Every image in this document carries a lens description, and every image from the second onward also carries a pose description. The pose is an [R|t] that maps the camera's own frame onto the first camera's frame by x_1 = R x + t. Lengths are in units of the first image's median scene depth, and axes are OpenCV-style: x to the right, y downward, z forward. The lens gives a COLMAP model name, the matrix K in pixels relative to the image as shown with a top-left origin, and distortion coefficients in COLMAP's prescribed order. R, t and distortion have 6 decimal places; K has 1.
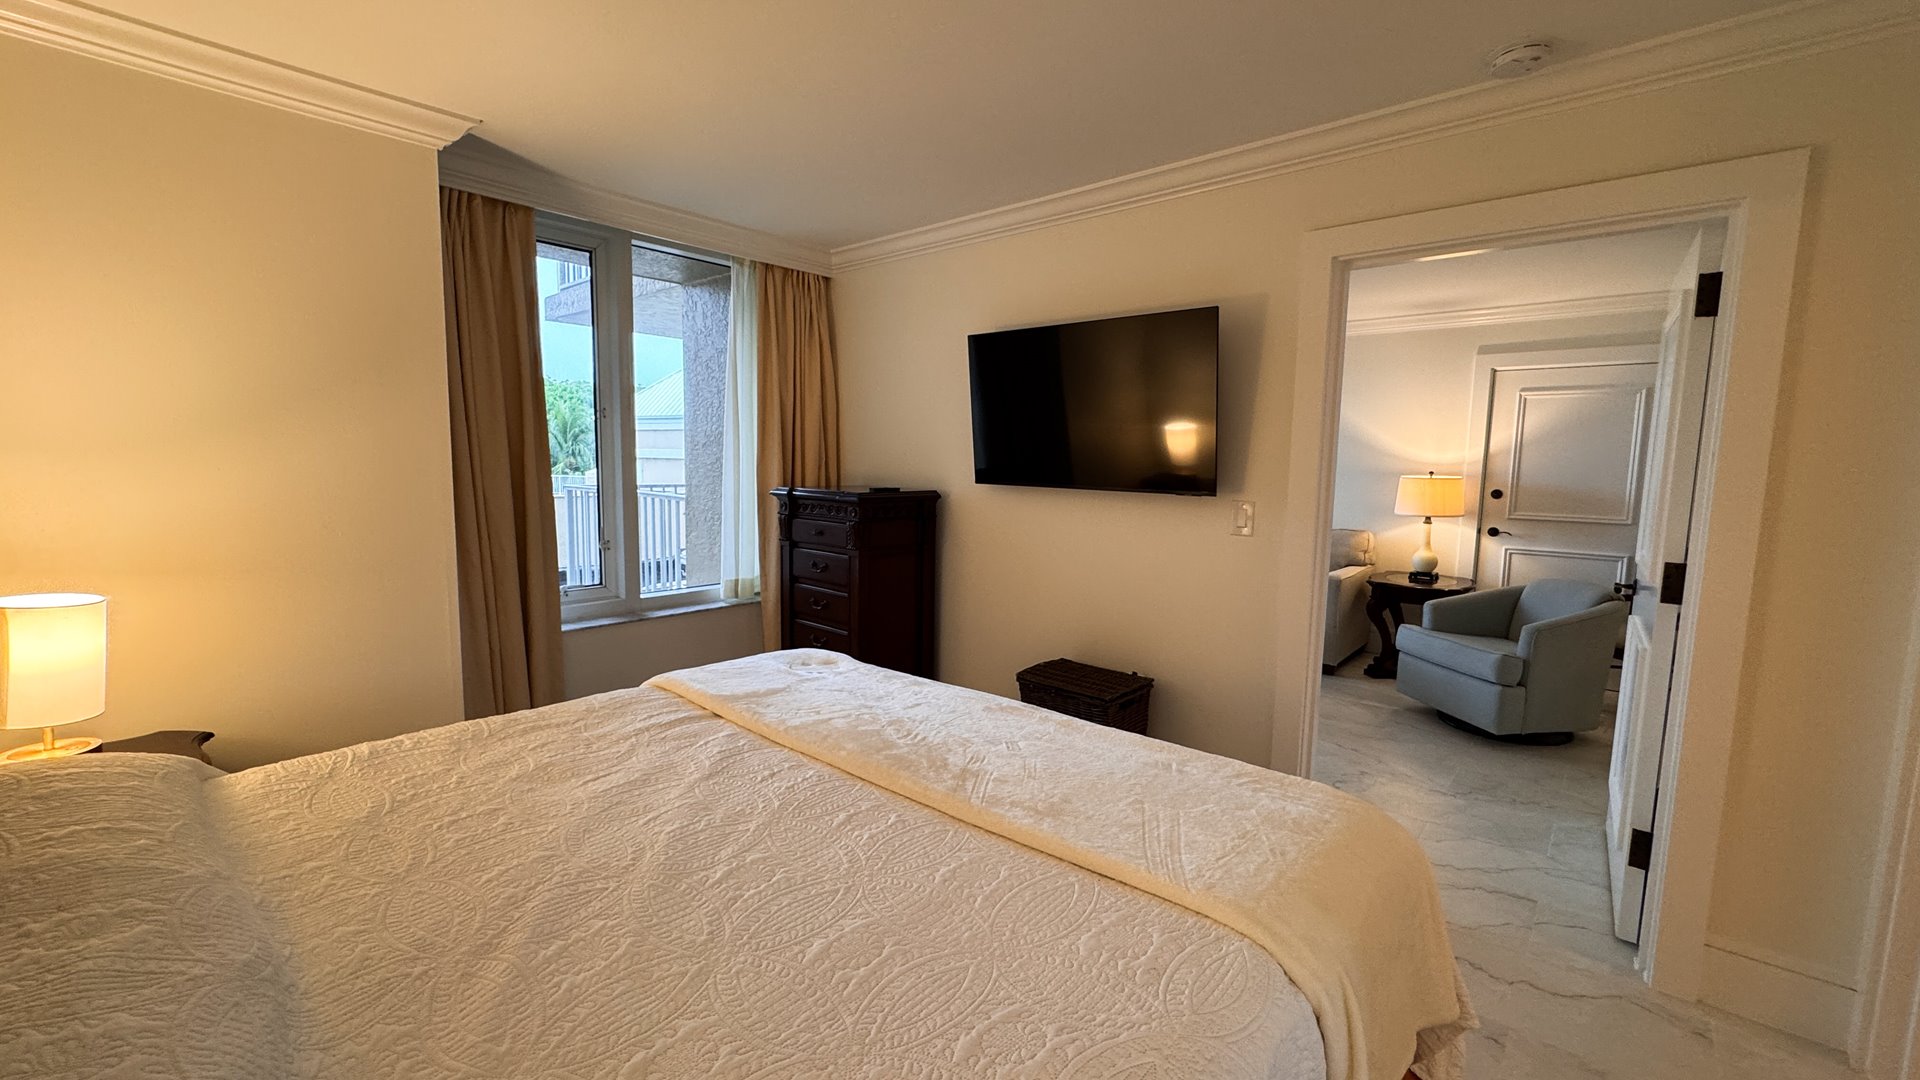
lens RADIAL K [[764.3, 0, 960.0], [0, 764.3, 540.0], [0, 0, 1]] dist [-0.000147, -0.000512]
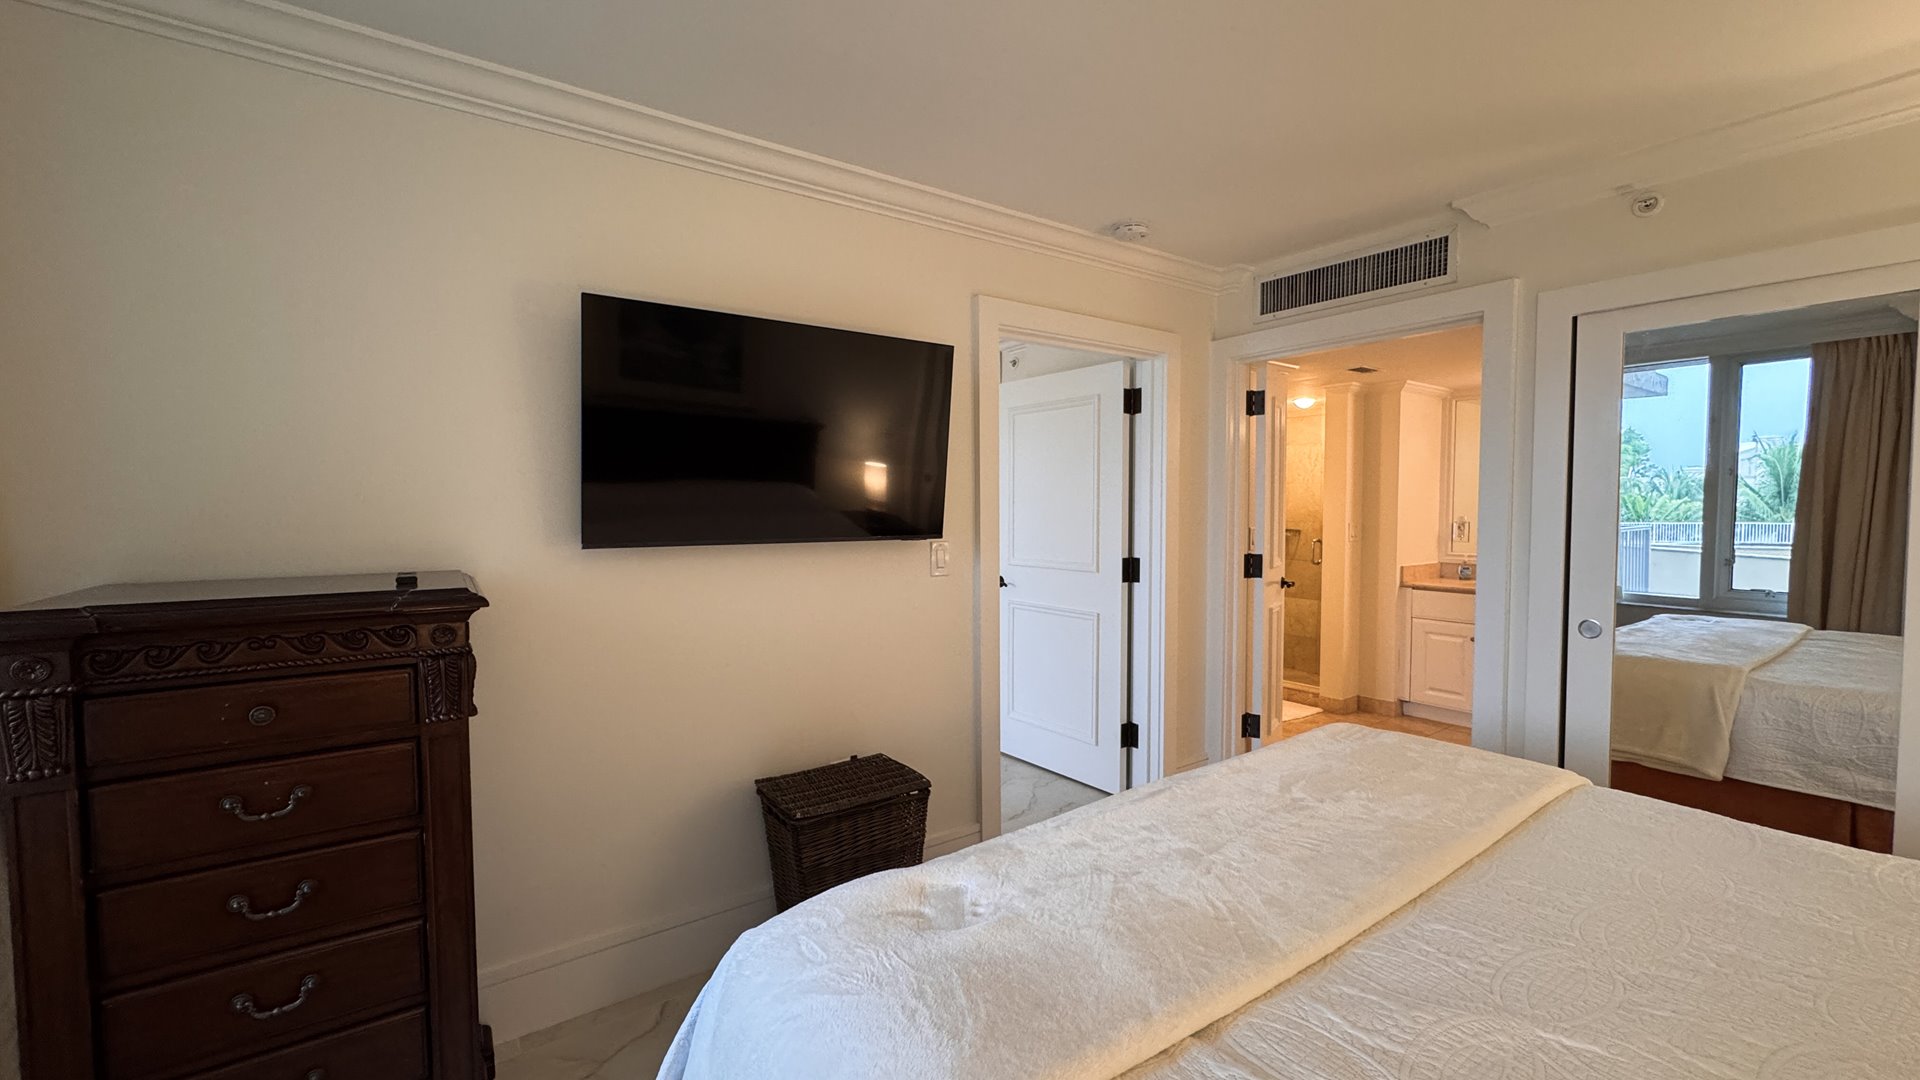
lens RADIAL K [[782.4, 0, 960.0], [0, 782.4, 540.0], [0, 0, 1]] dist [-0.002124, -0.000360]
pose [[0.215011, -0.063339, 0.974555, -0.623925], [0.105899, 0.993523, 0.041208, -0.095021], [-0.970853, 0.094344, 0.220326, 0.760295]]
